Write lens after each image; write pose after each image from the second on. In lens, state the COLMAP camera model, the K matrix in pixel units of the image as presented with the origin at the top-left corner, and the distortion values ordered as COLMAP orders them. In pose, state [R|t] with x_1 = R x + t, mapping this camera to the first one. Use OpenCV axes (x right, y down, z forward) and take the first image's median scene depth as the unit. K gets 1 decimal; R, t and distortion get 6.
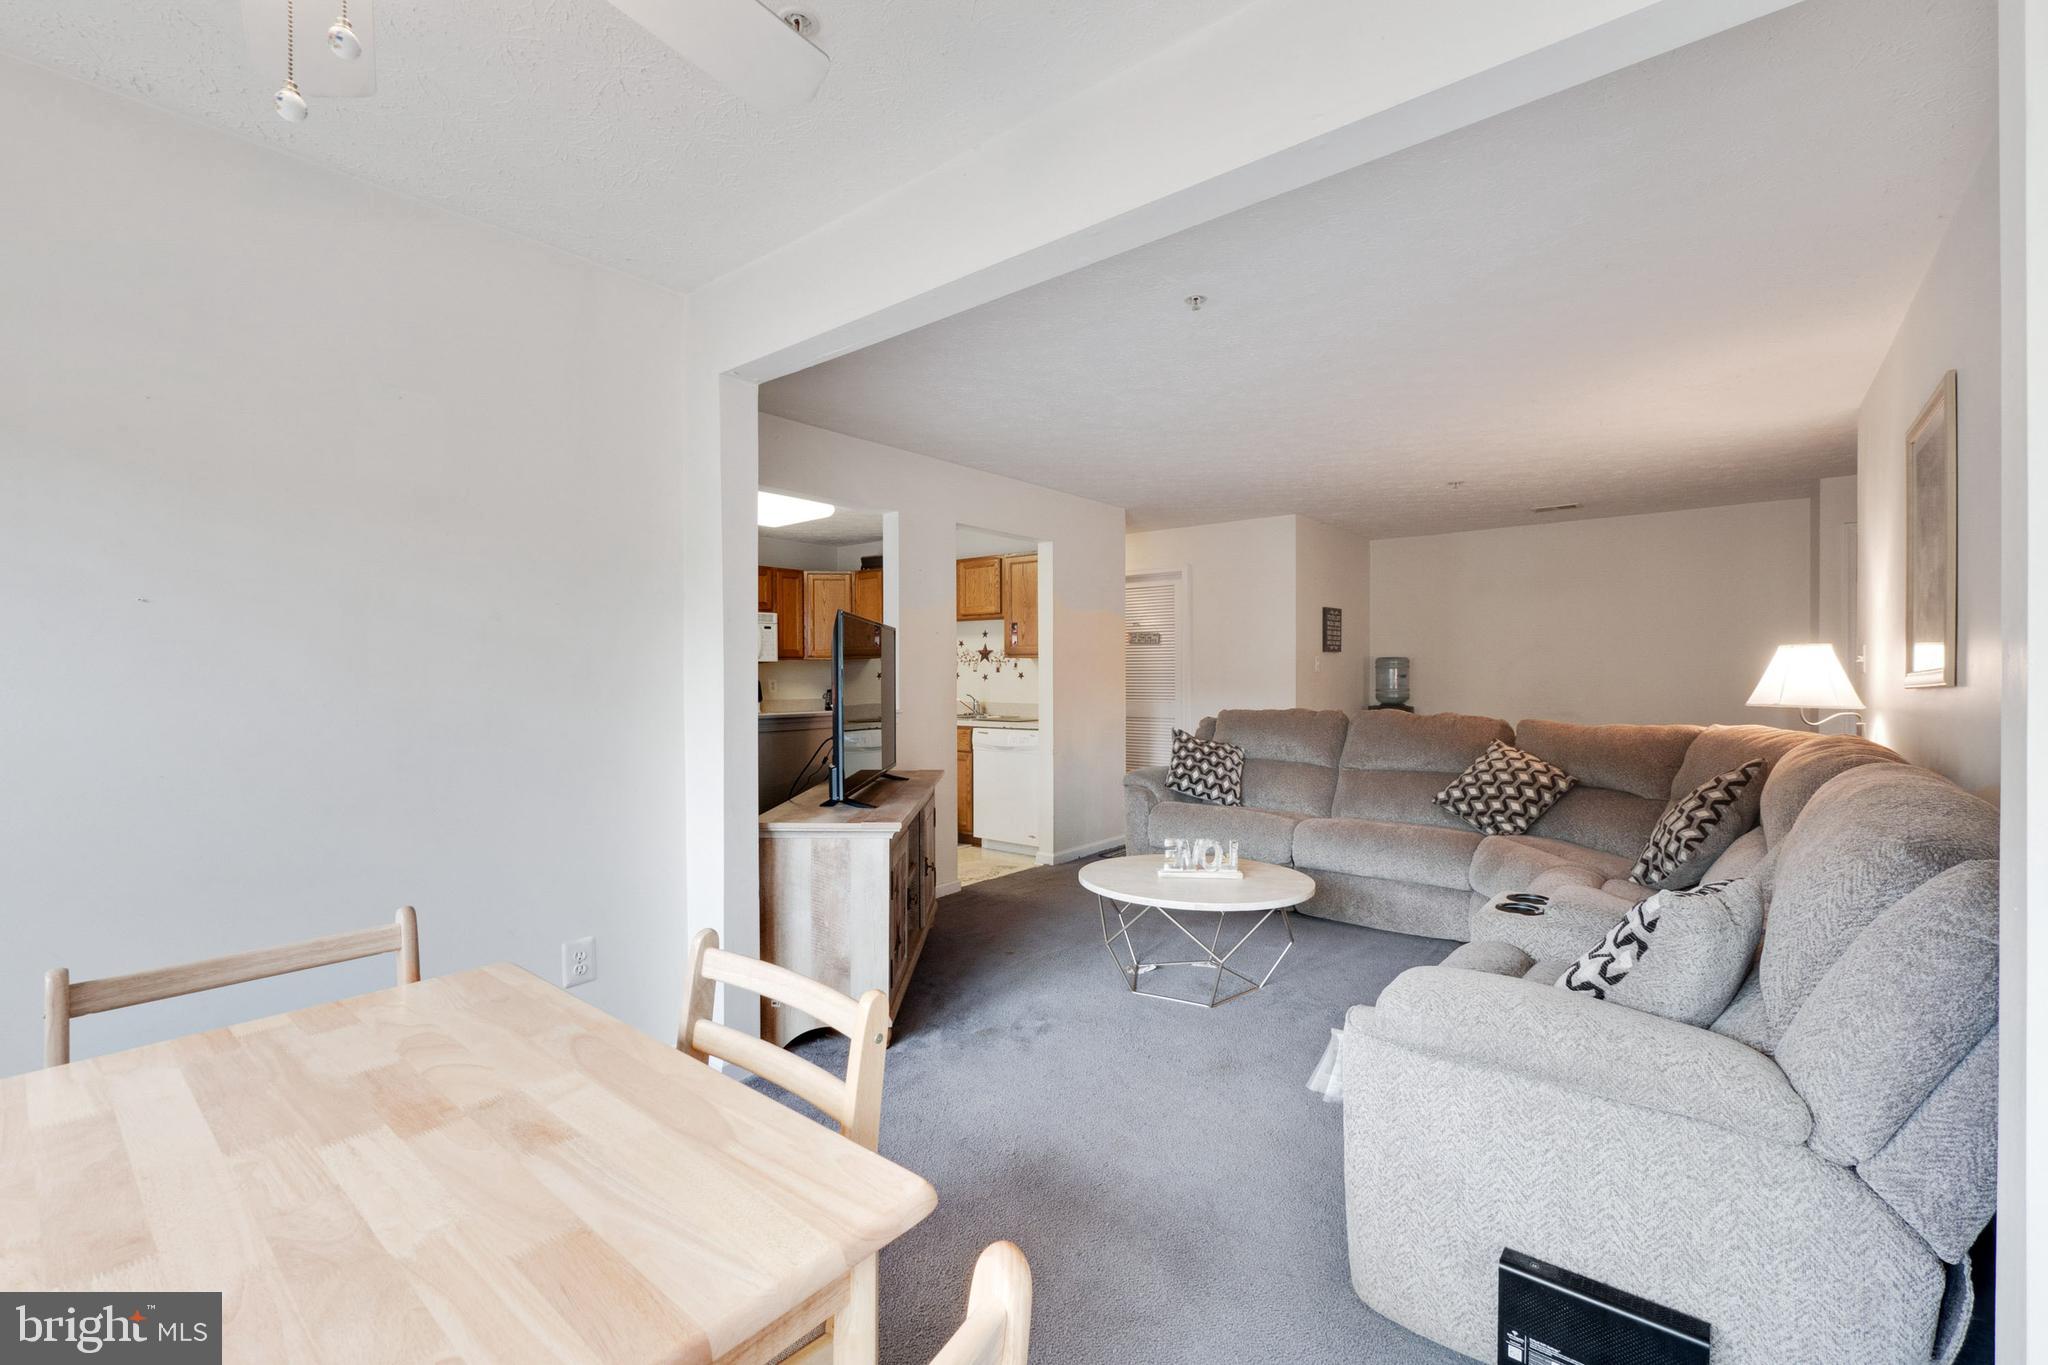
lens RADIAL K [[869.4, 0, 1006.0], [0, 869.4, 691.3], [0, 0, 1]] dist [-0.010066, 0.002583]
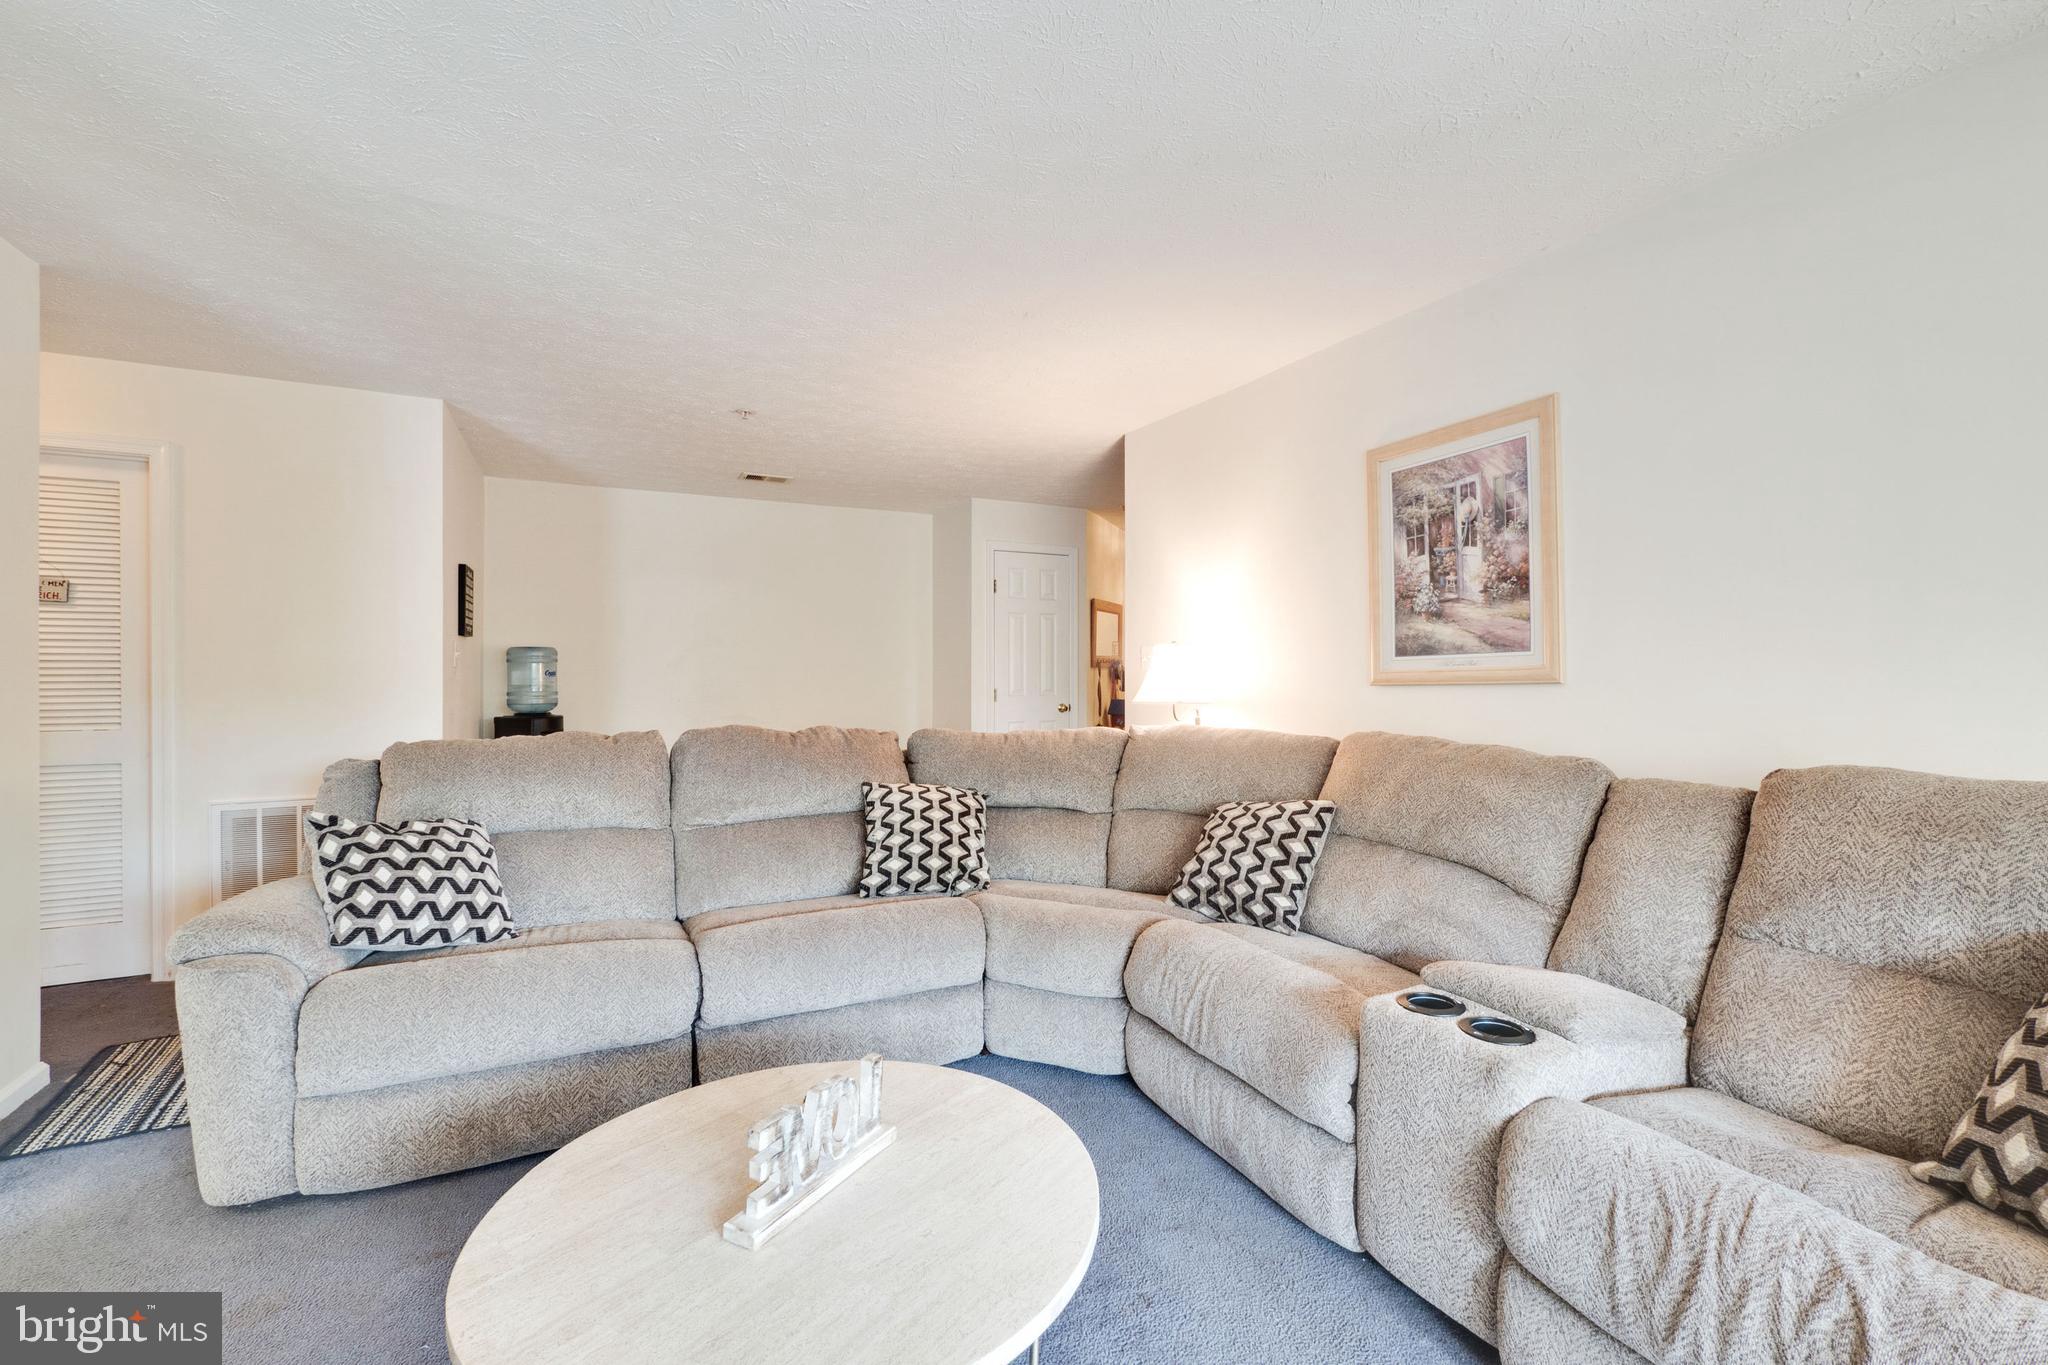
lens RADIAL K [[869.4, 0, 1020.9], [0, 869.4, 671.2], [0, 0, 1]] dist [-0.010066, 0.002583]
pose [[0.394306, -0.001429, 0.918978, -0.091726], [0.018345, 0.999812, -0.006317, -0.014872], [-0.918796, 0.019350, 0.394258, 0.656653]]
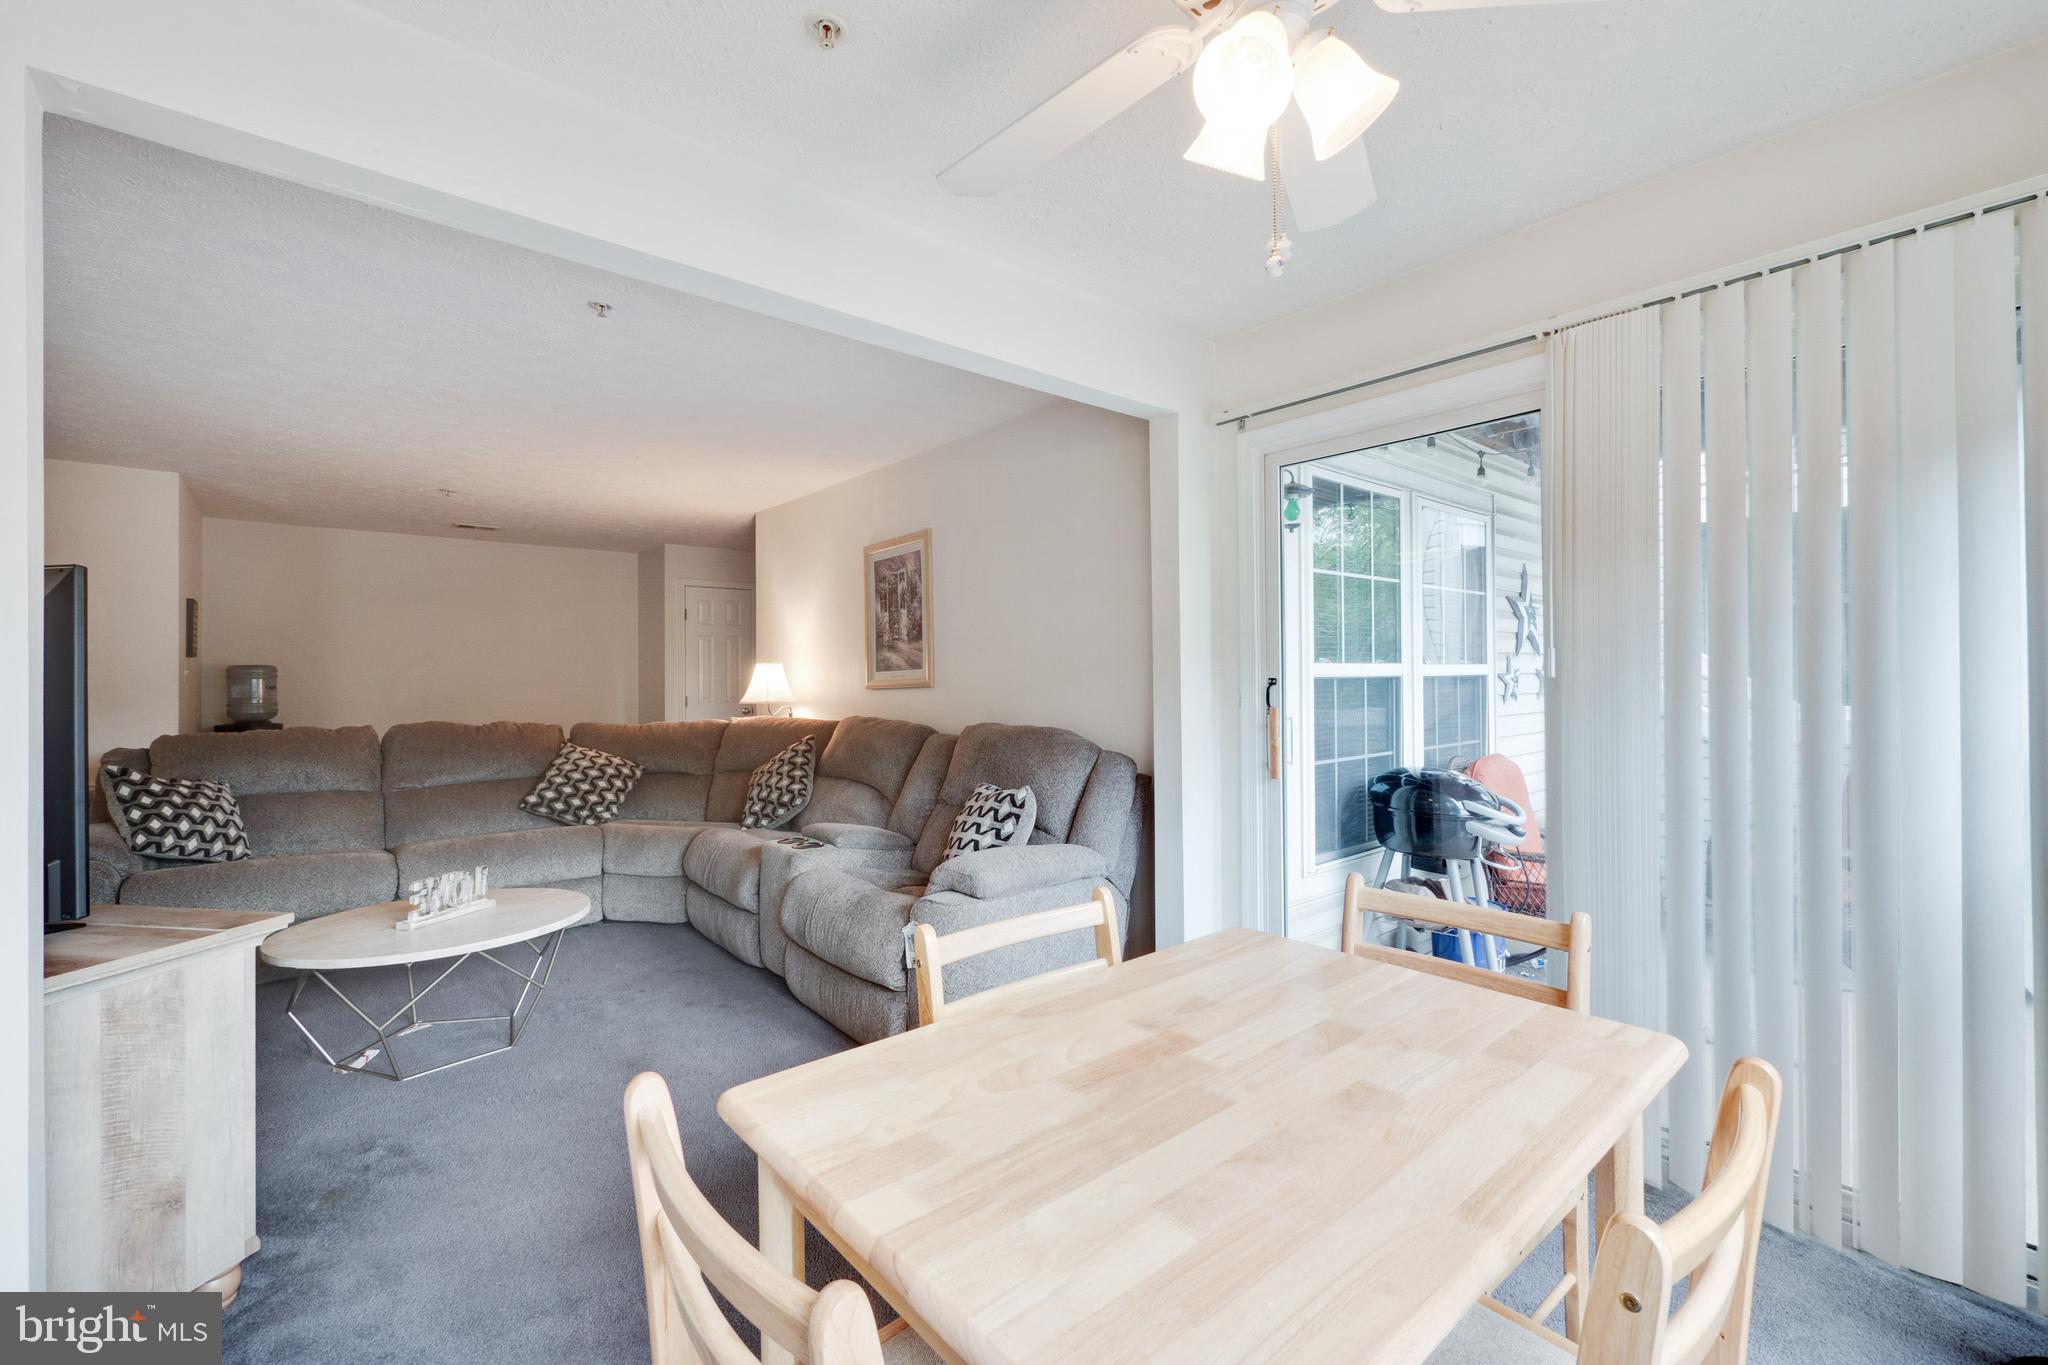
lens RADIAL K [[869.4, 0, 1041.8], [0, 869.4, 674.2], [0, 0, 1]] dist [-0.010066, 0.002583]
pose [[0.157715, 0.006343, 0.987464, -0.463953], [0.026586, 0.999590, -0.010667, -0.003250], [-0.987127, 0.027935, 0.157481, 0.237557]]
